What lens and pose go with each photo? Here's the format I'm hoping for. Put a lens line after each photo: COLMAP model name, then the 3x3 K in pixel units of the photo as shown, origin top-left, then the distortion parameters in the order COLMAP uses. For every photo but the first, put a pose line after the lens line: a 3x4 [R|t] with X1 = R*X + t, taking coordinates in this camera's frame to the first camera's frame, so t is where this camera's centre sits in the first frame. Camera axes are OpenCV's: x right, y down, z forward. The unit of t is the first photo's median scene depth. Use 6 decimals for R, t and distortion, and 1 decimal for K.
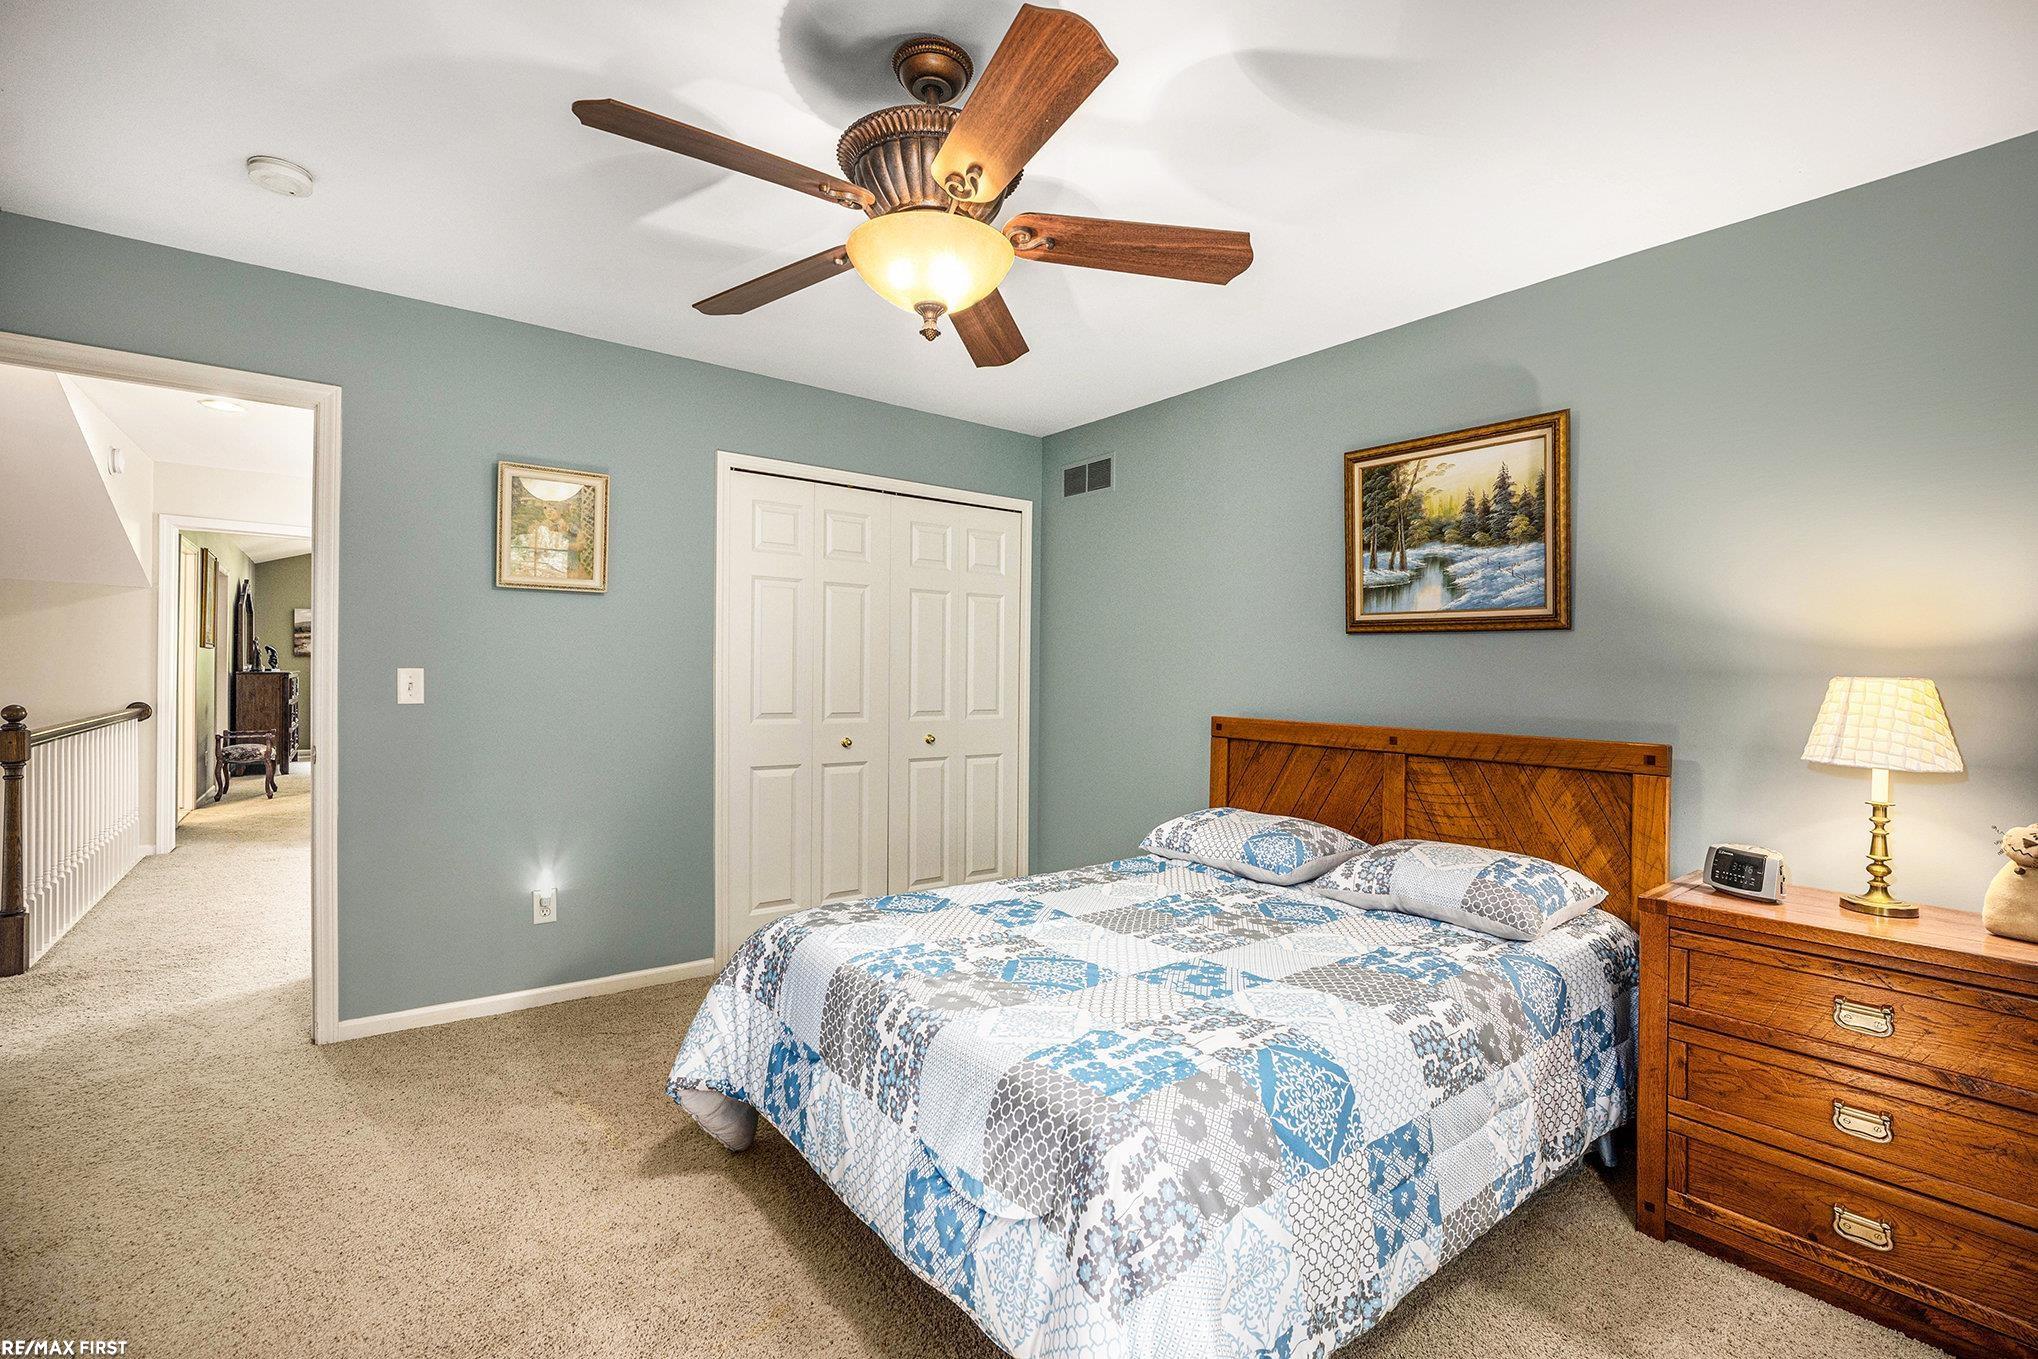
lens RADIAL K [[906.9, 0, 1032.3], [0, 906.9, 673.4], [0, 0, 1]] dist [-0.014510, 0.000068]
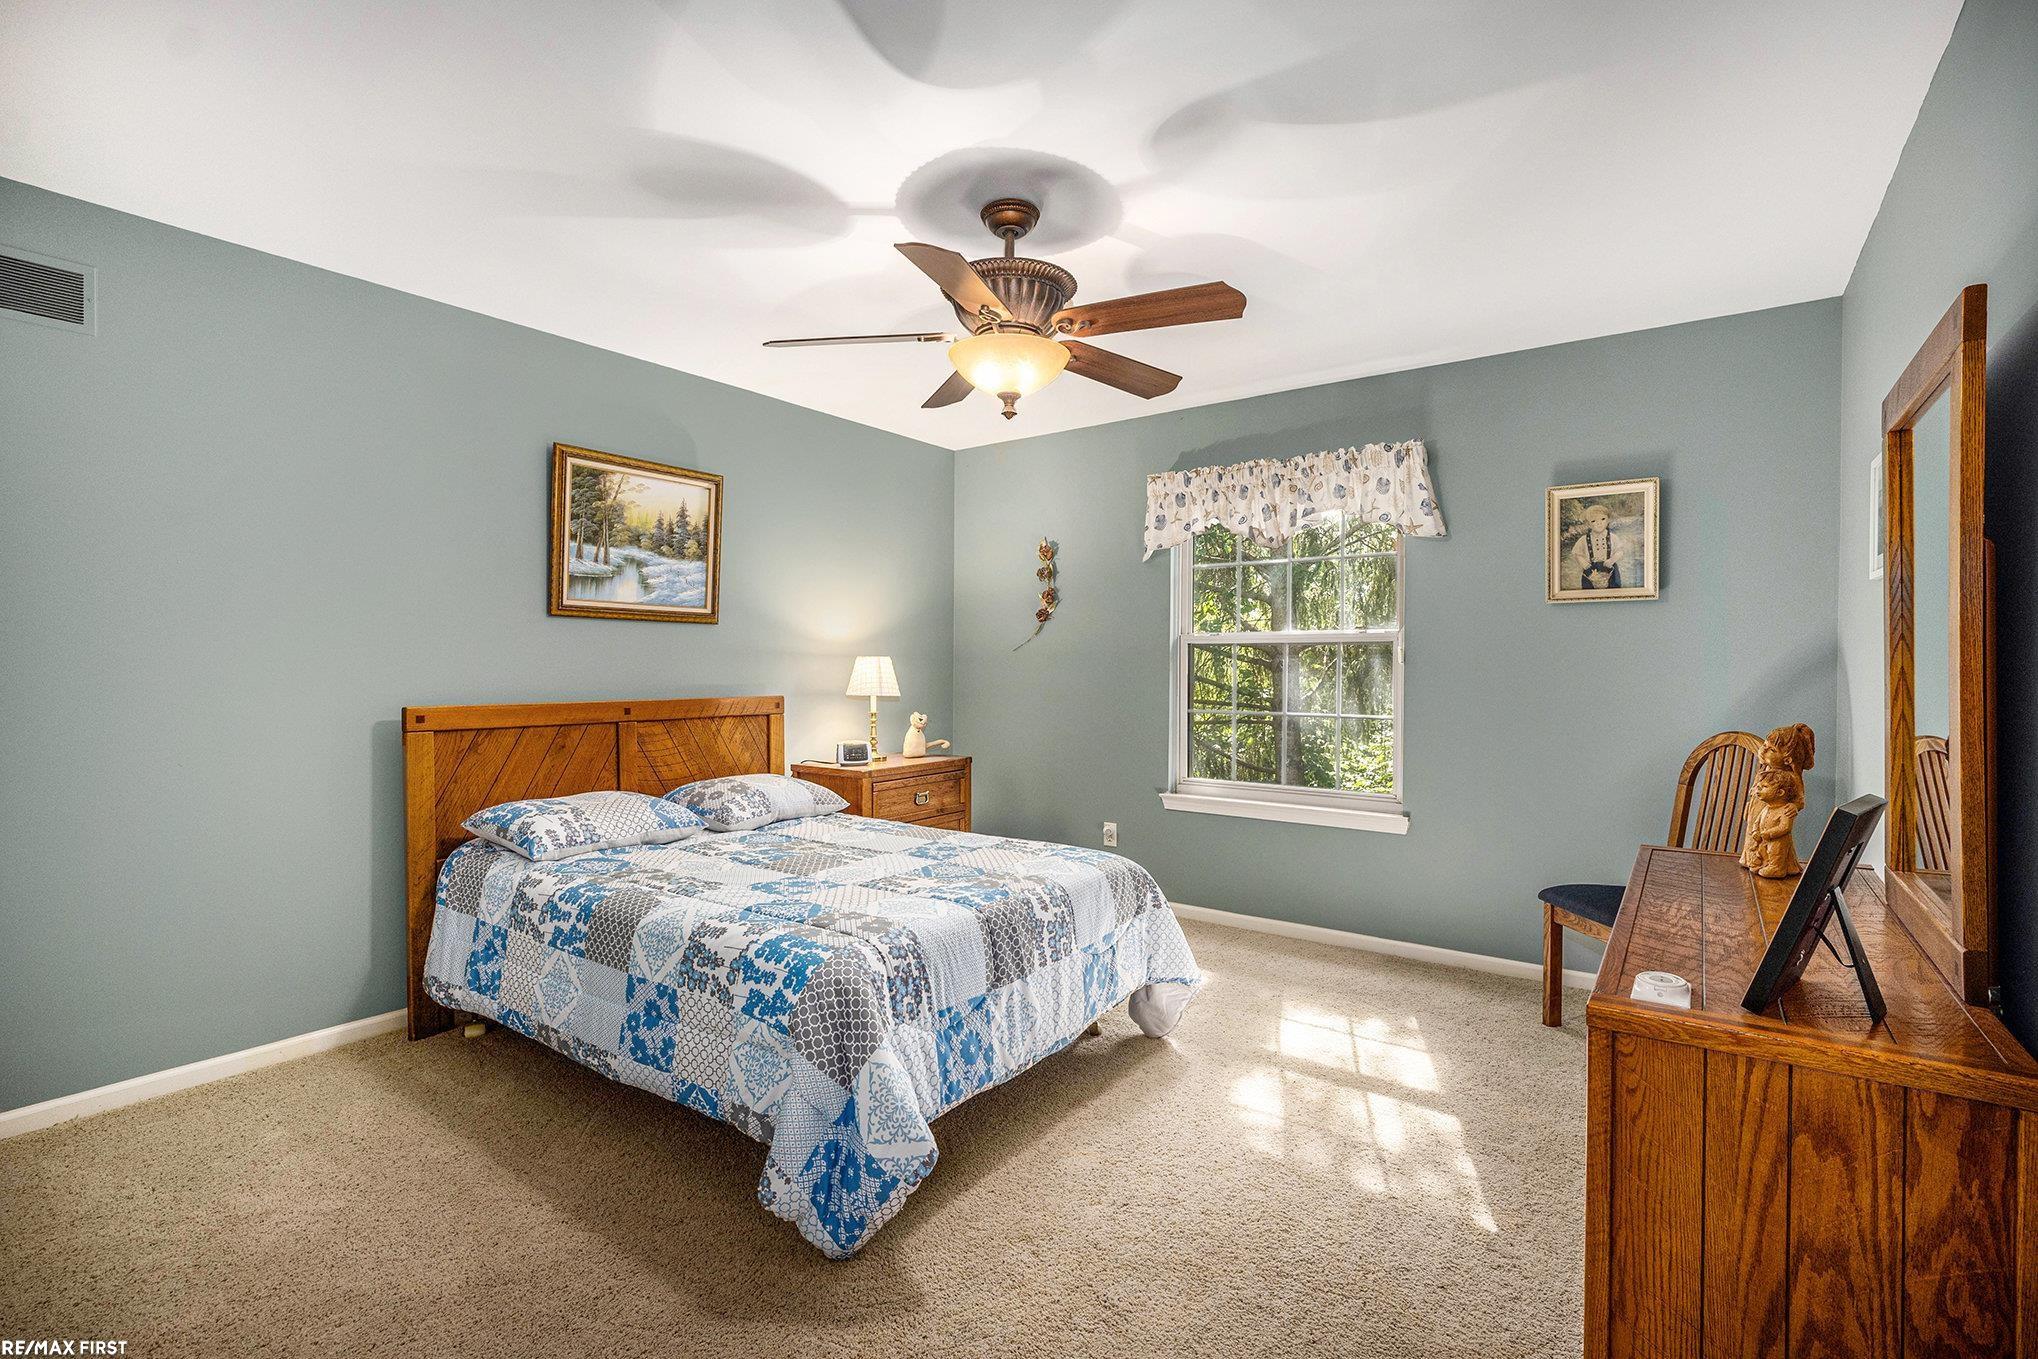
lens RADIAL K [[906.0, 0, 1031.8], [0, 906.0, 666.9], [0, 0, 1]] dist [0.003536, 0.000205]
pose [[-0.283498, -0.021531, 0.958731, -0.874998], [-0.007521, 0.999767, 0.020229, -0.011203], [-0.958943, -0.001475, -0.283594, 0.823298]]
